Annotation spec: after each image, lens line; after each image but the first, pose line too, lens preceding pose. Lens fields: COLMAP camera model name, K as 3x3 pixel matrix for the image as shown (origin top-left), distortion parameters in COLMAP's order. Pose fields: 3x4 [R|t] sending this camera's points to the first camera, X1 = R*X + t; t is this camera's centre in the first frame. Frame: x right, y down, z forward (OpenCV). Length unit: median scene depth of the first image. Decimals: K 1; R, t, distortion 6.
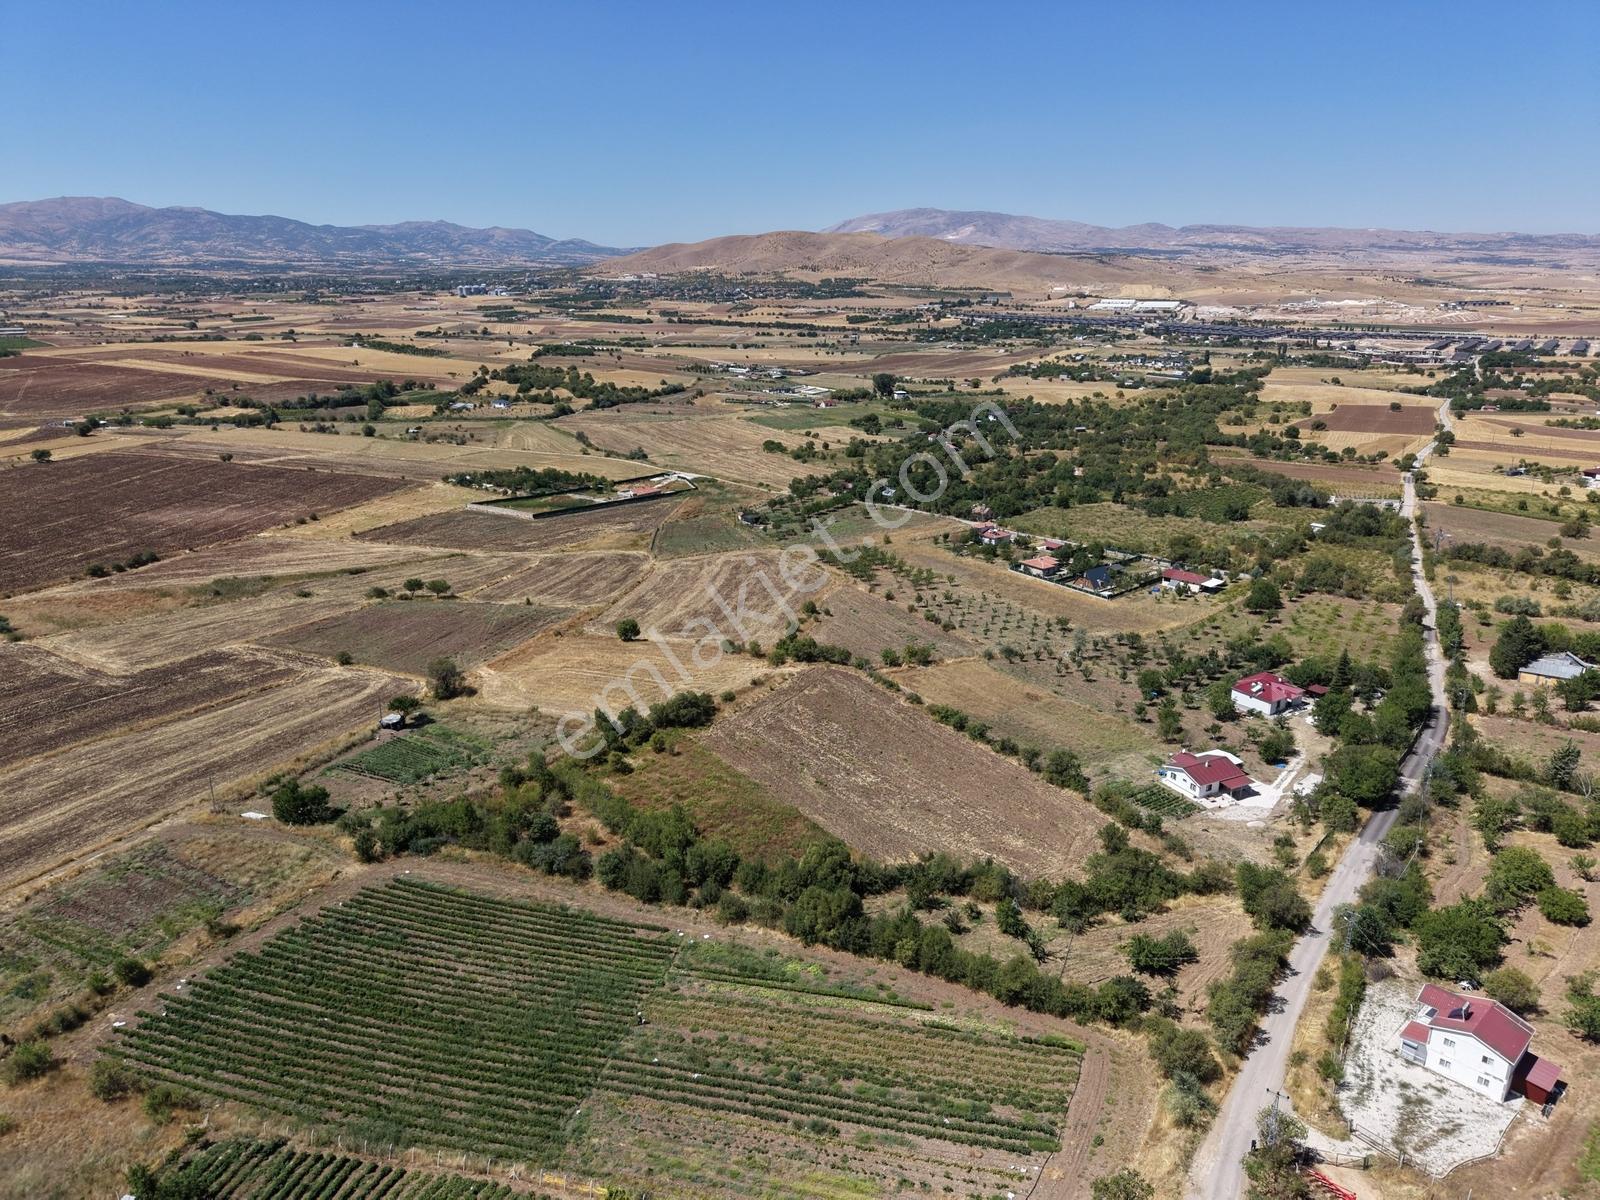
lens RADIAL K [[1069.2, 0, 794.7], [0, 1069.2, 606.5], [0, 0, 1]] dist [0.023304, -0.021020]
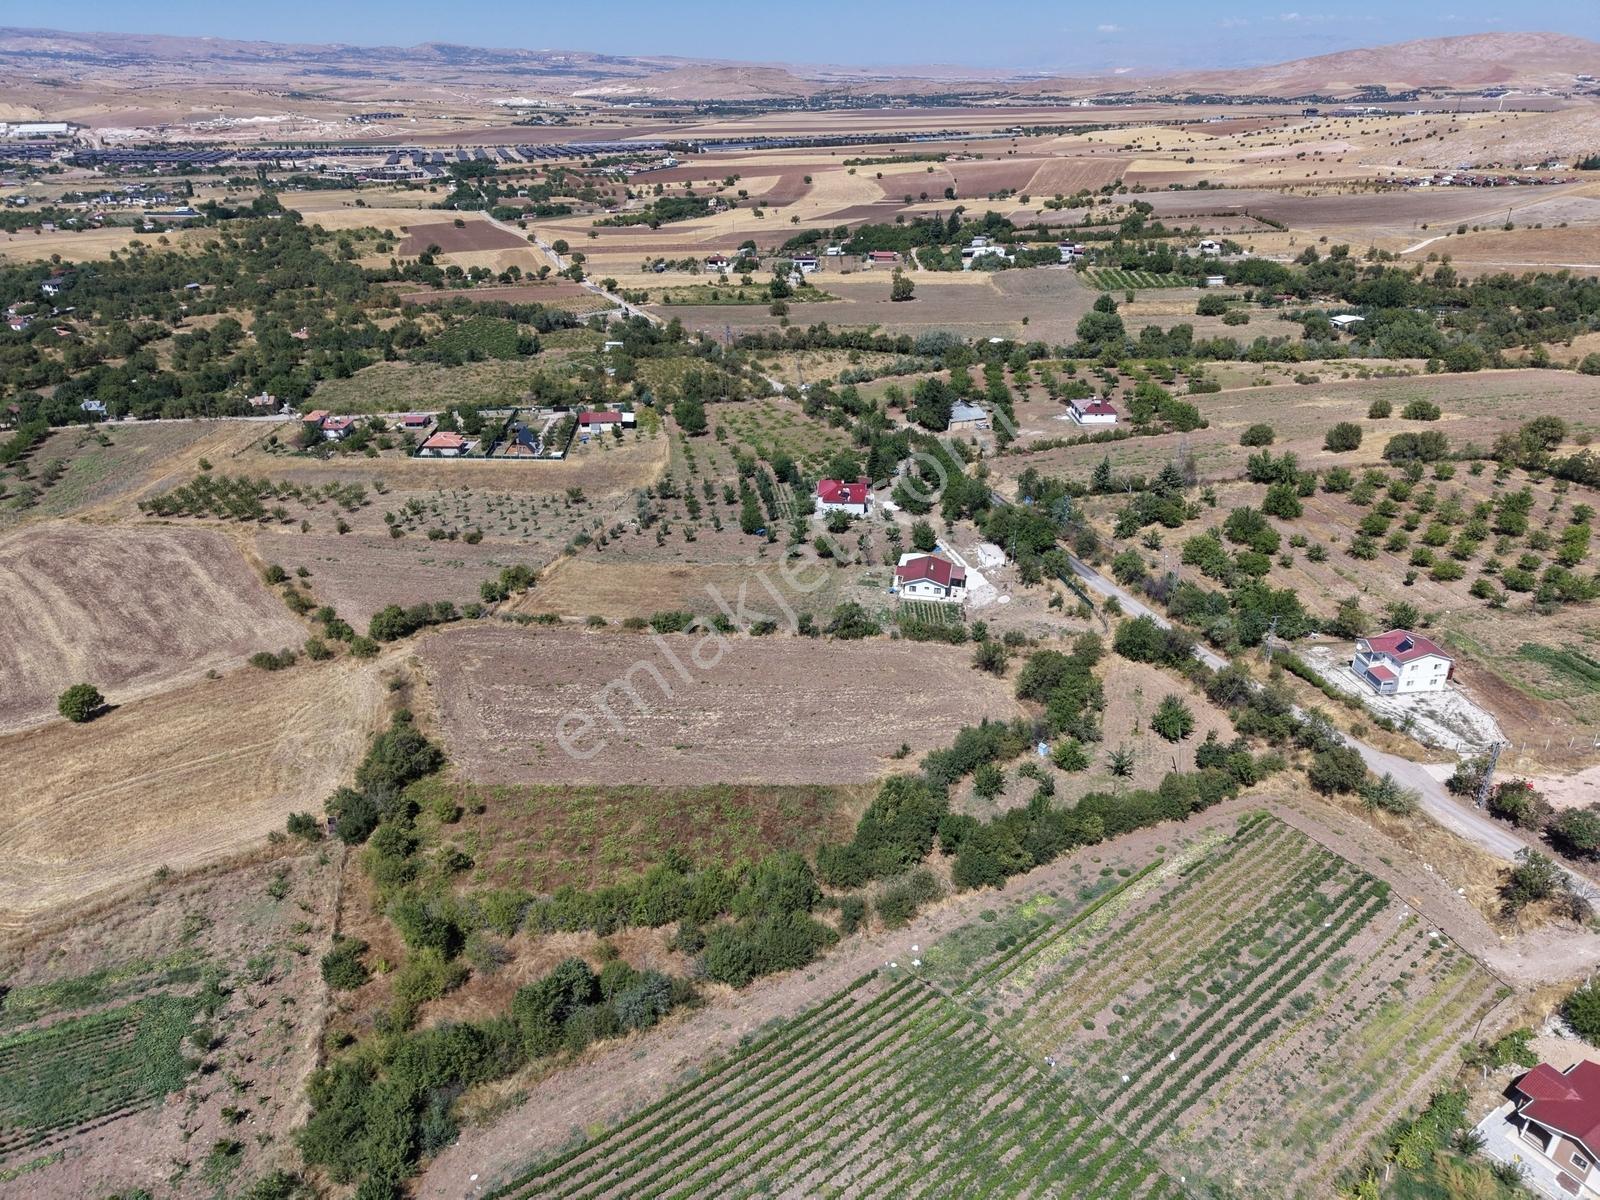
lens RADIAL K [[1069.2, 0, 793.0], [0, 1069.2, 591.3], [0, 0, 1]] dist [0.023304, -0.021020]
pose [[0.601273, -0.347830, 0.719364, -0.152516], [0.245671, 0.937147, 0.247792, -0.041549], [-0.760340, 0.027736, 0.648933, 0.128999]]
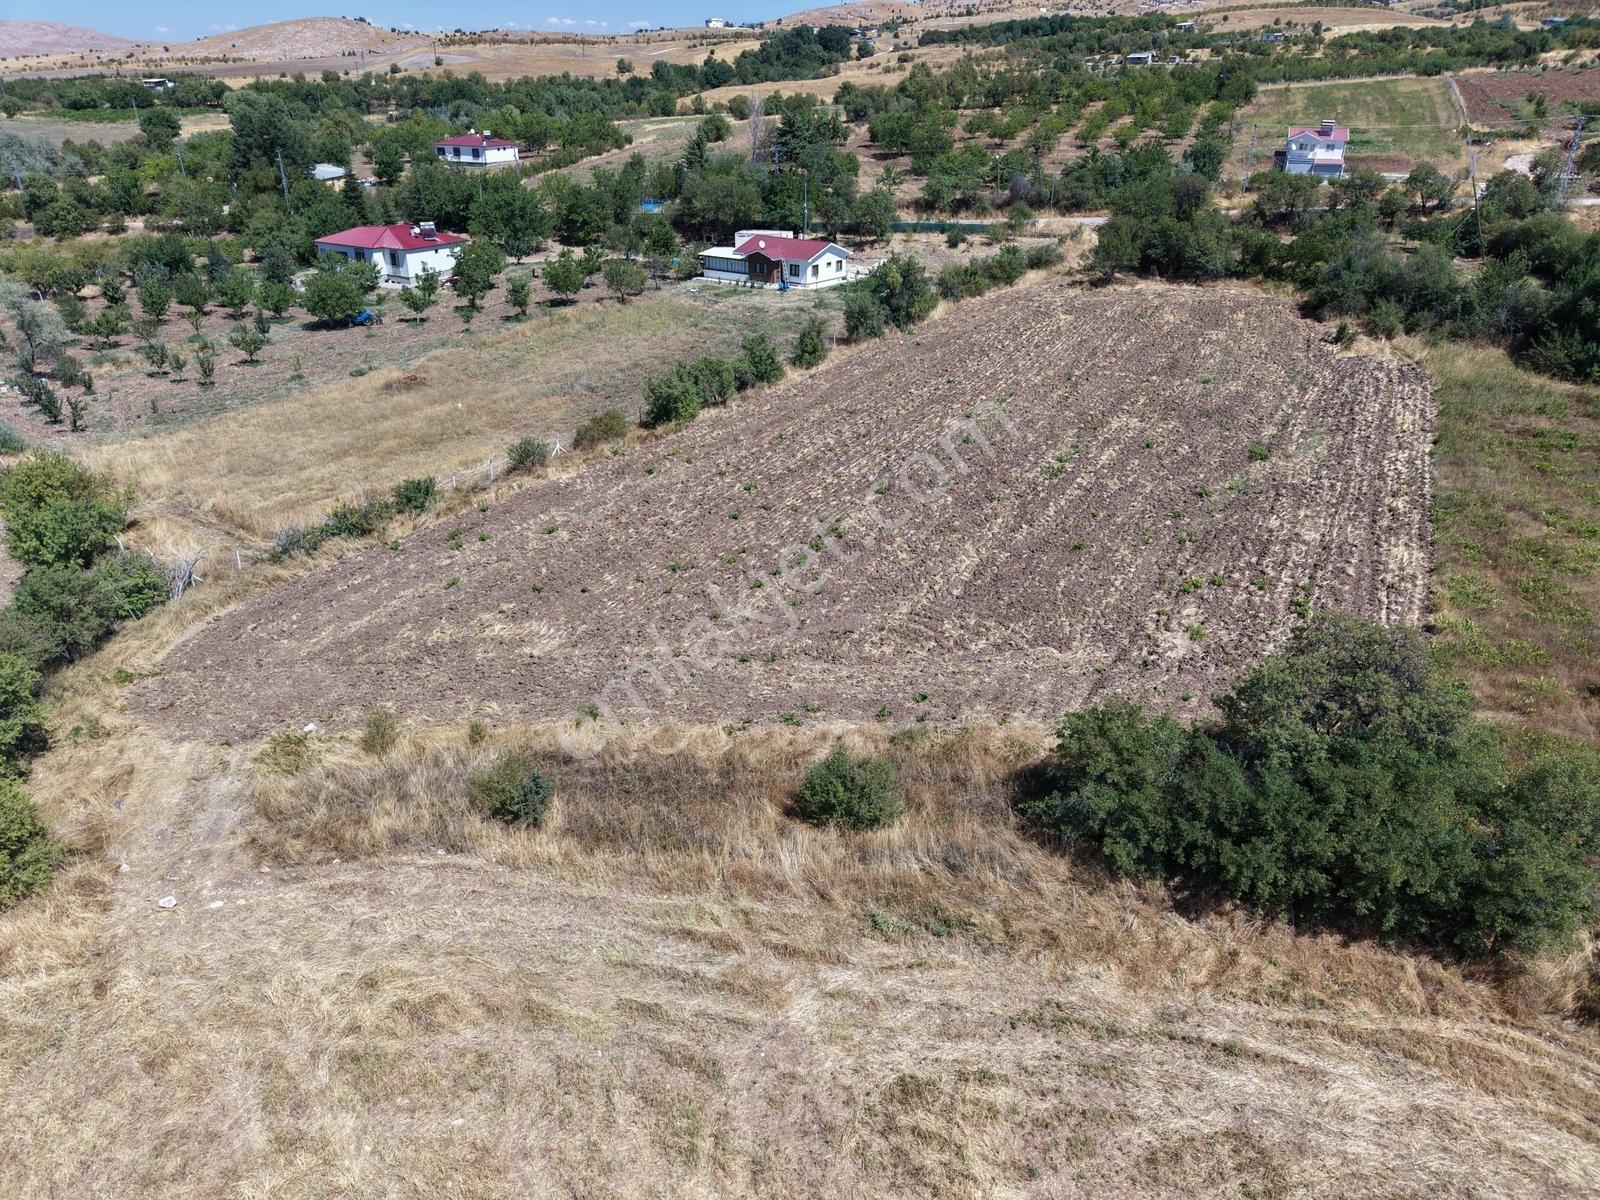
lens RADIAL K [[1069.2, 0, 790.3], [0, 1069.2, 607.4], [0, 0, 1]] dist [0.023304, -0.021020]
pose [[-0.458185, -0.391636, 0.797927, -0.066457], [0.263236, 0.797644, 0.542652, -0.008126], [-0.848984, 0.458678, -0.262376, 0.401998]]
